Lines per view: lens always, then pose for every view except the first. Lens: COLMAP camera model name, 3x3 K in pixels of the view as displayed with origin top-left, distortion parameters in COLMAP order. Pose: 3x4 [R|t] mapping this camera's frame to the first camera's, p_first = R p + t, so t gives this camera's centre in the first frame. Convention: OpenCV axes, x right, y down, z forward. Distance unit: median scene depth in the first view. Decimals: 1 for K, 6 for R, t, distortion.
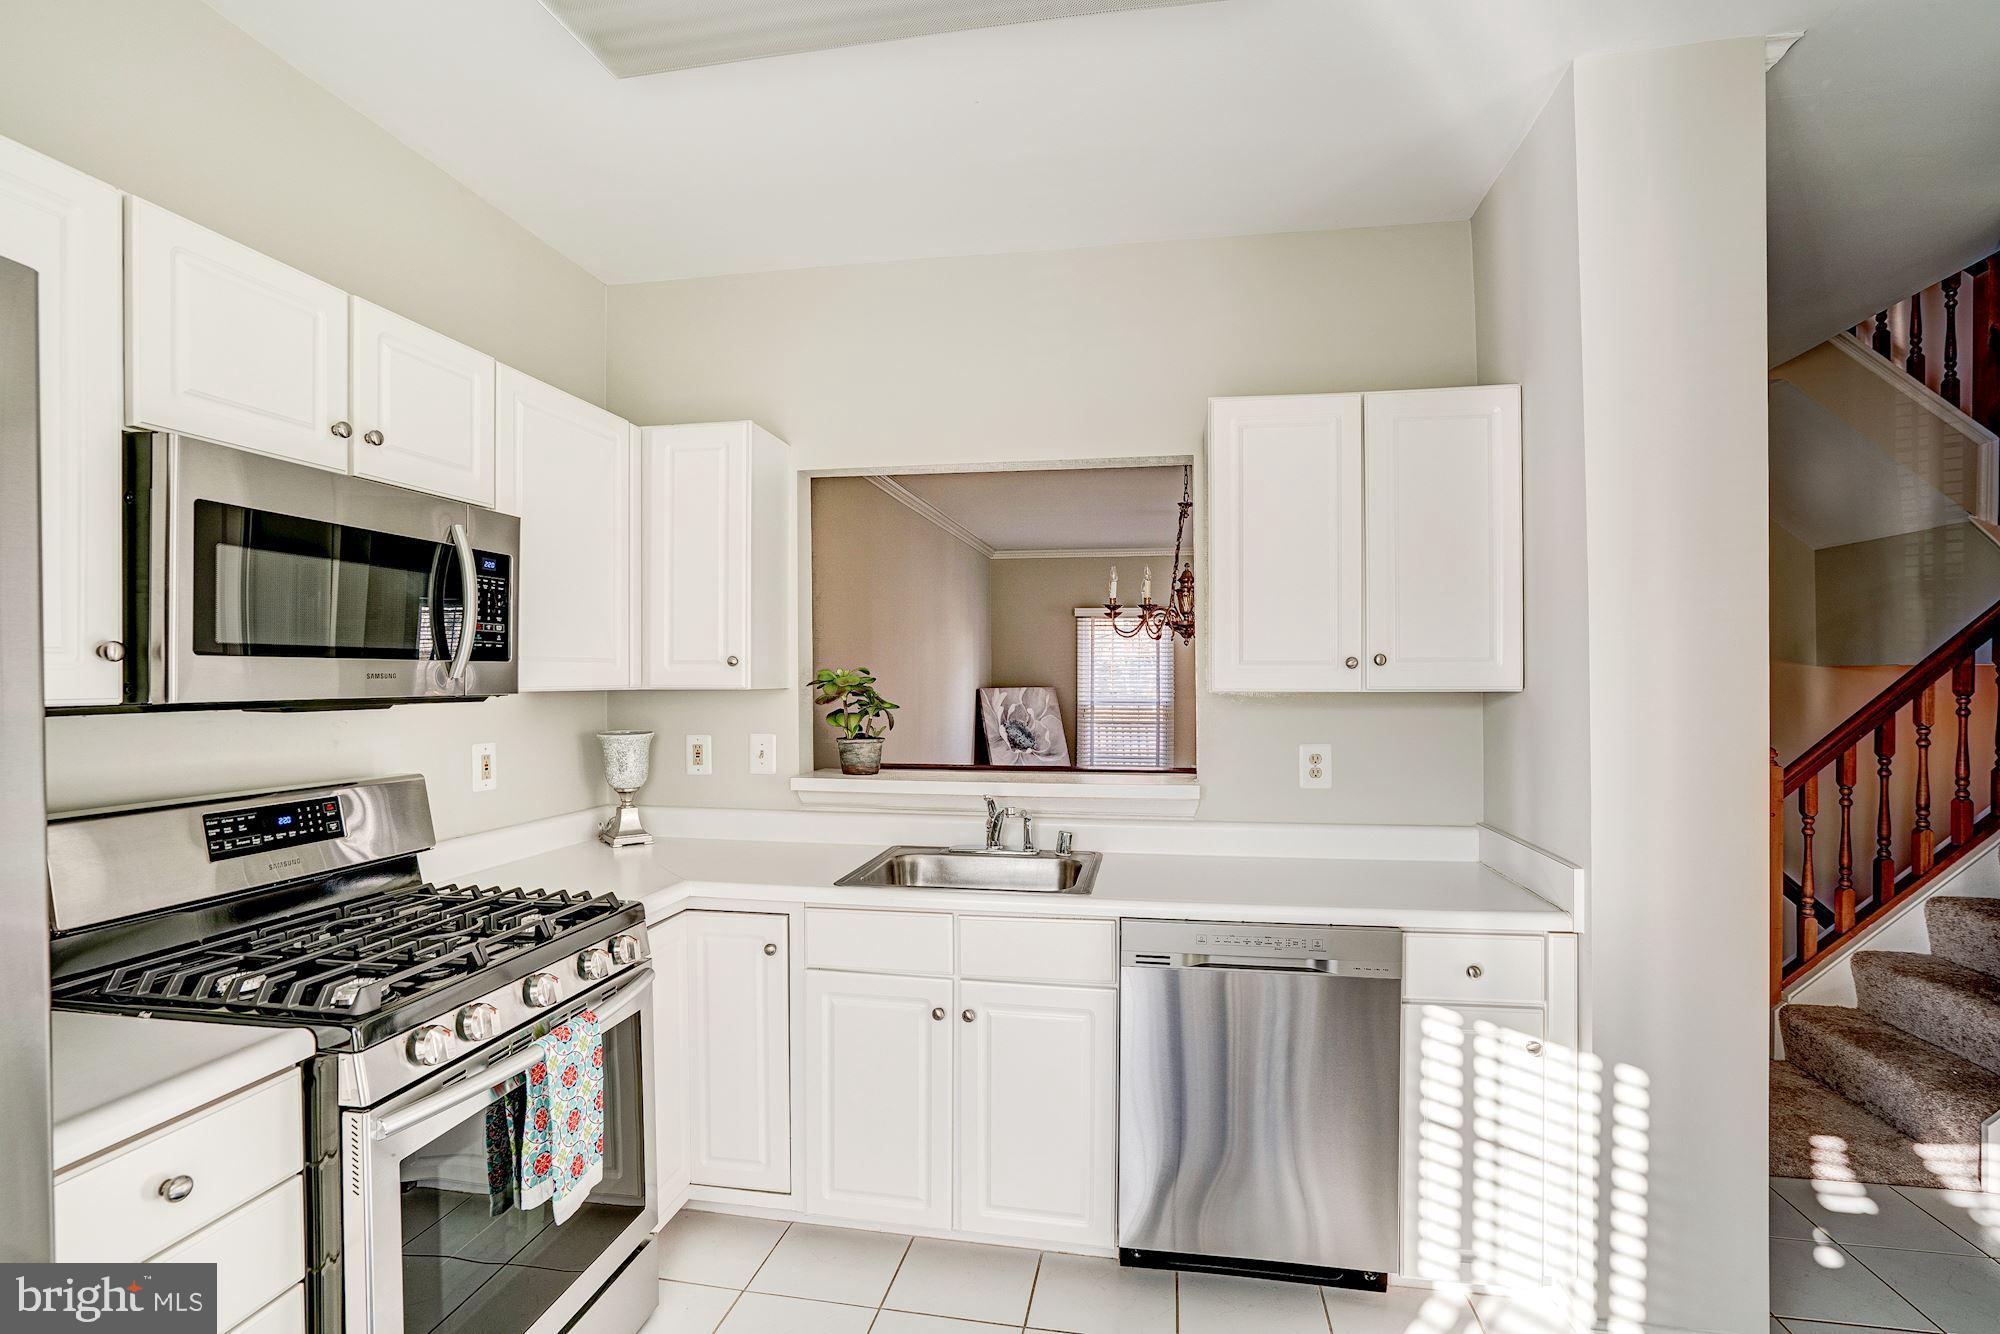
lens RADIAL K [[946.0, 0, 1019.4], [0, 946.0, 671.3], [0, 0, 1]] dist [-0.039491, 0.022318]
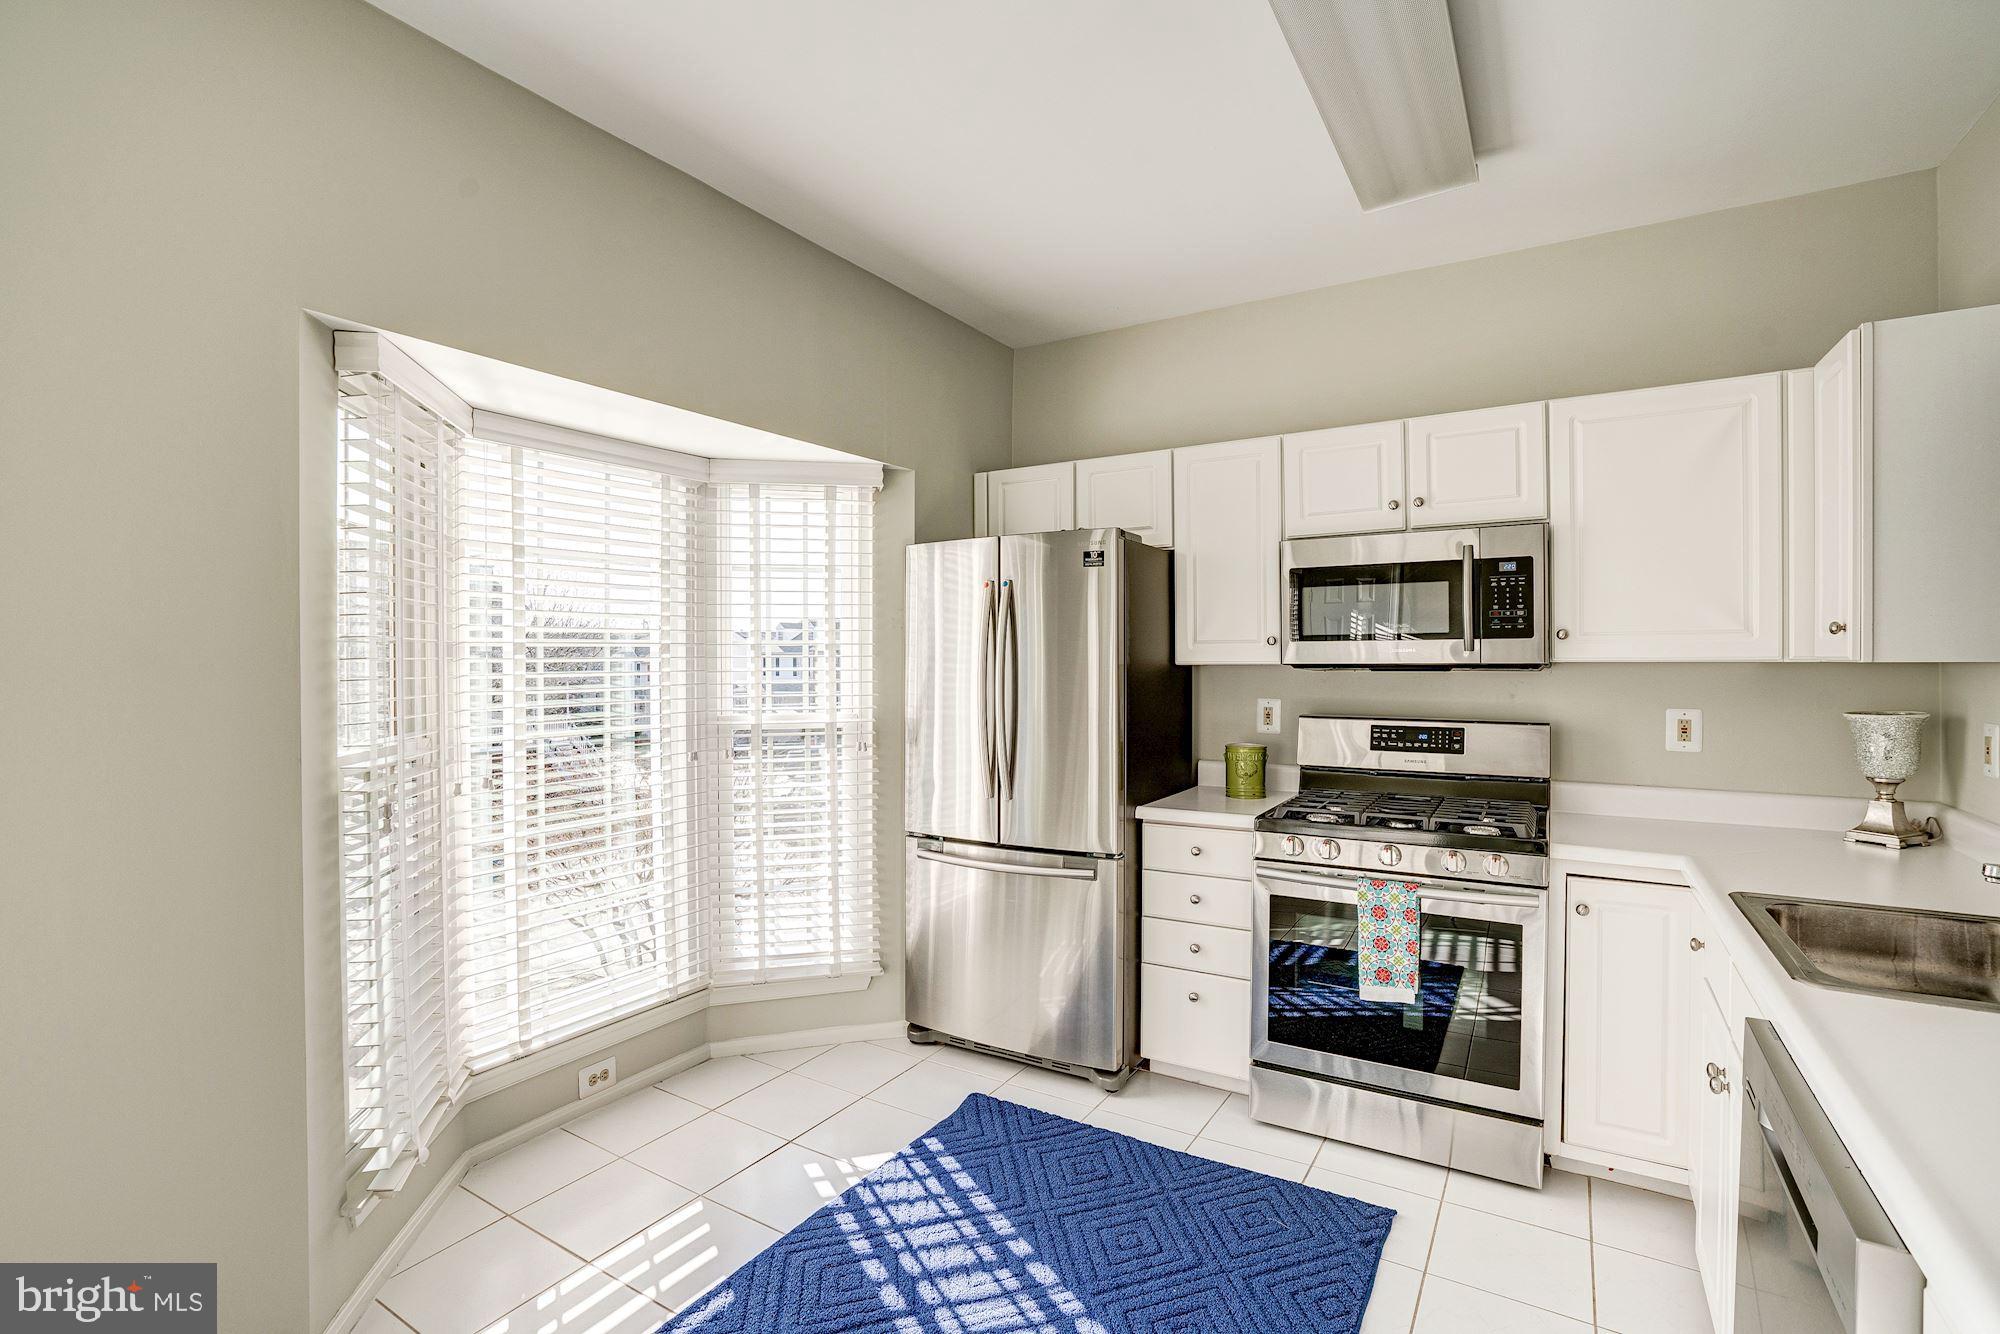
lens RADIAL K [[946.0, 0, 1020.2], [0, 946.0, 657.2], [0, 0, 1]] dist [-0.039491, 0.022318]
pose [[-0.348637, 0.001831, -0.937256, 0.948503], [0.009717, 0.999951, -0.001661, 0.011233], [0.937208, -0.009687, -0.348638, 0.820141]]
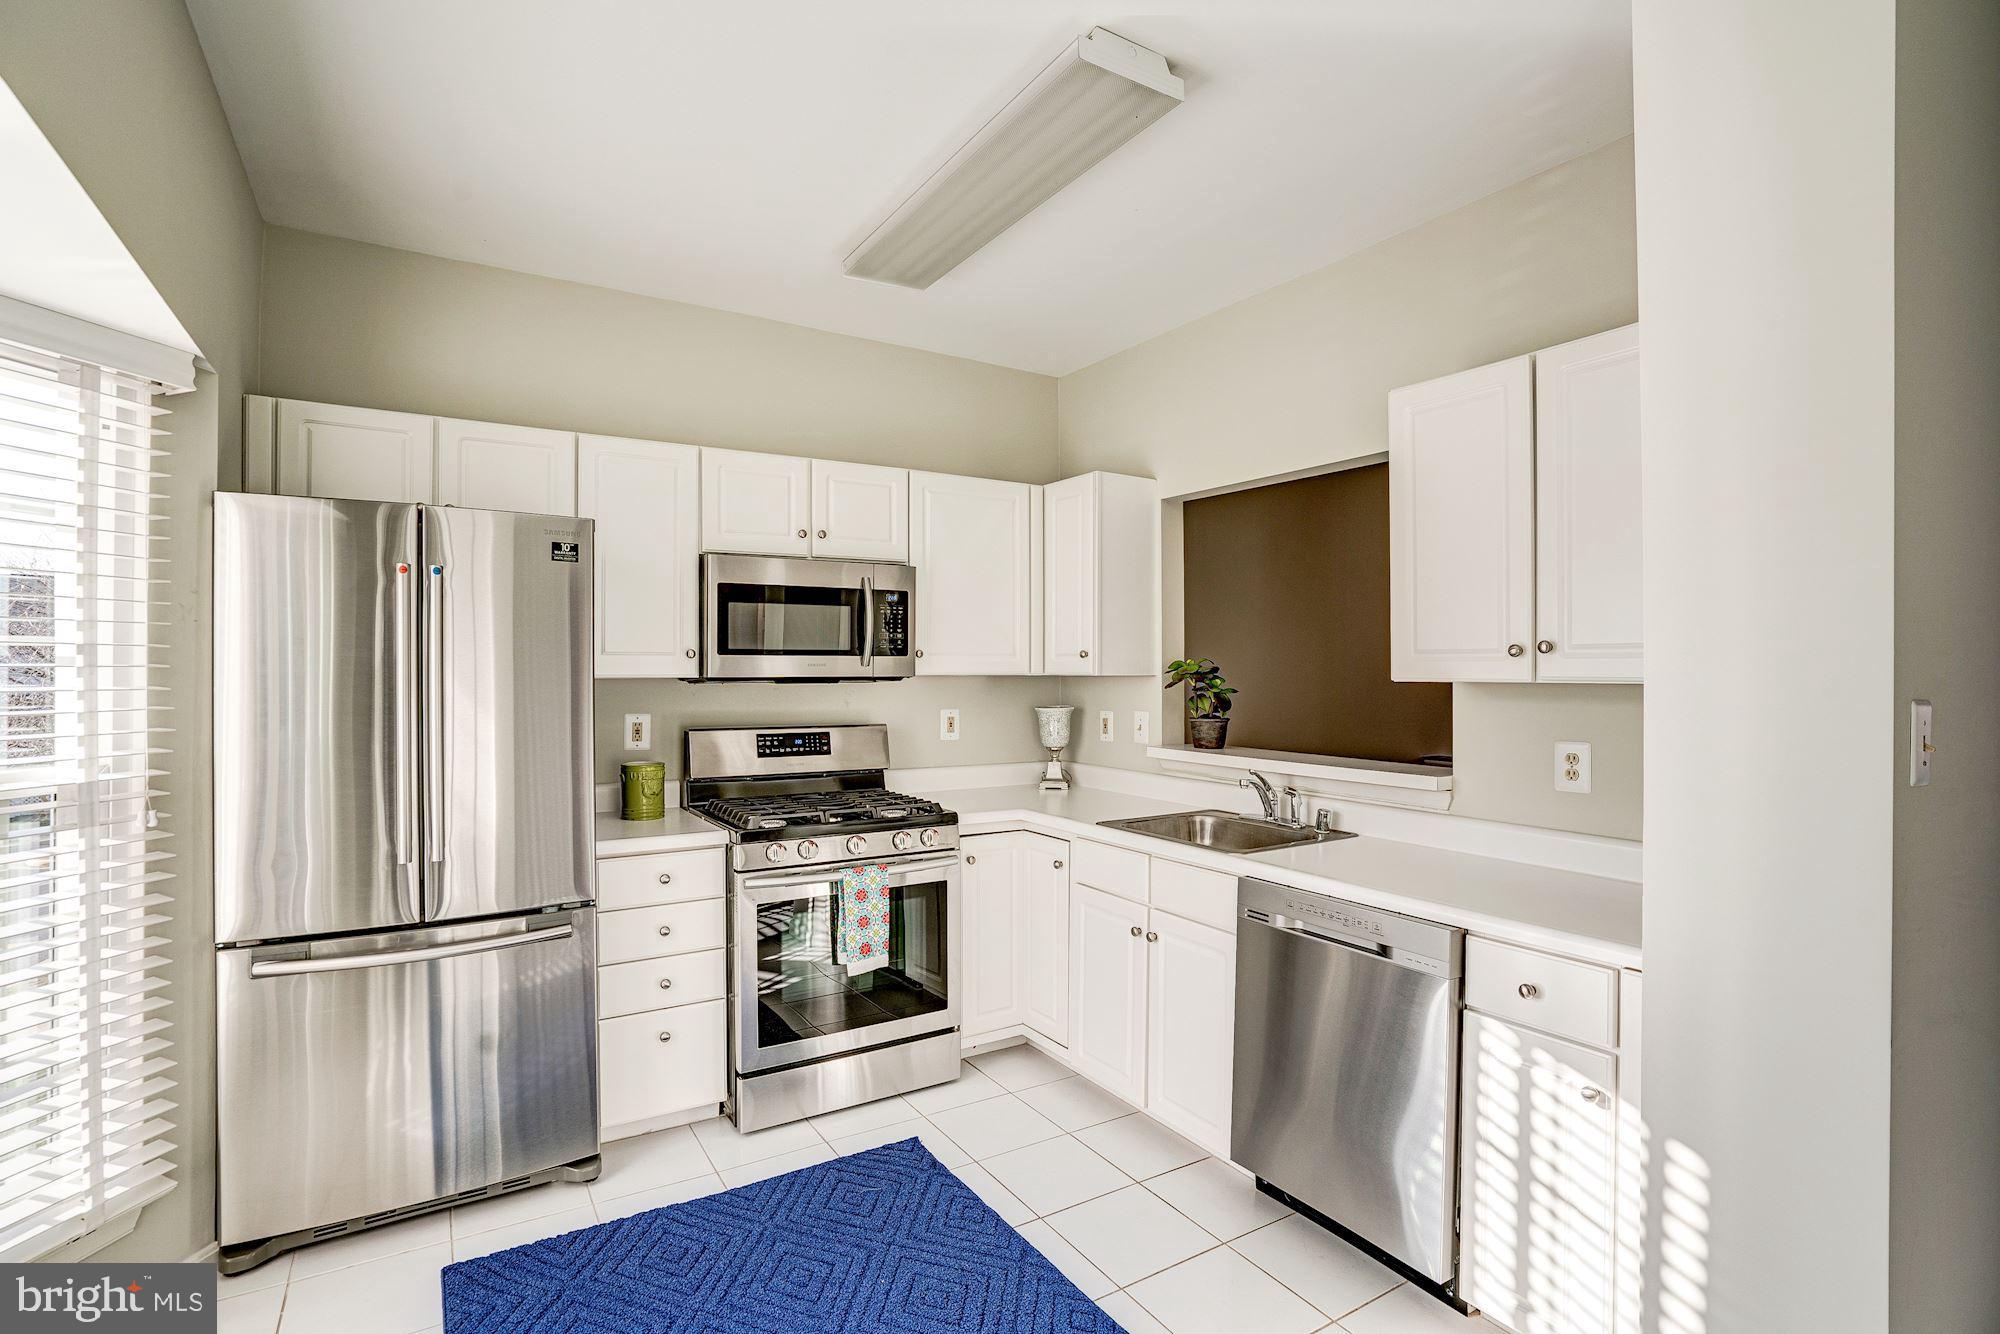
lens RADIAL K [[946.0, 0, 996.3], [0, 946.0, 664.5], [0, 0, 1]] dist [-0.039491, 0.022318]
pose [[0.669063, -0.001579, -0.743204, 0.811294], [0.002311, 0.999997, -0.000044, 0.004295], [0.743202, -0.001688, 0.669065, 0.015635]]
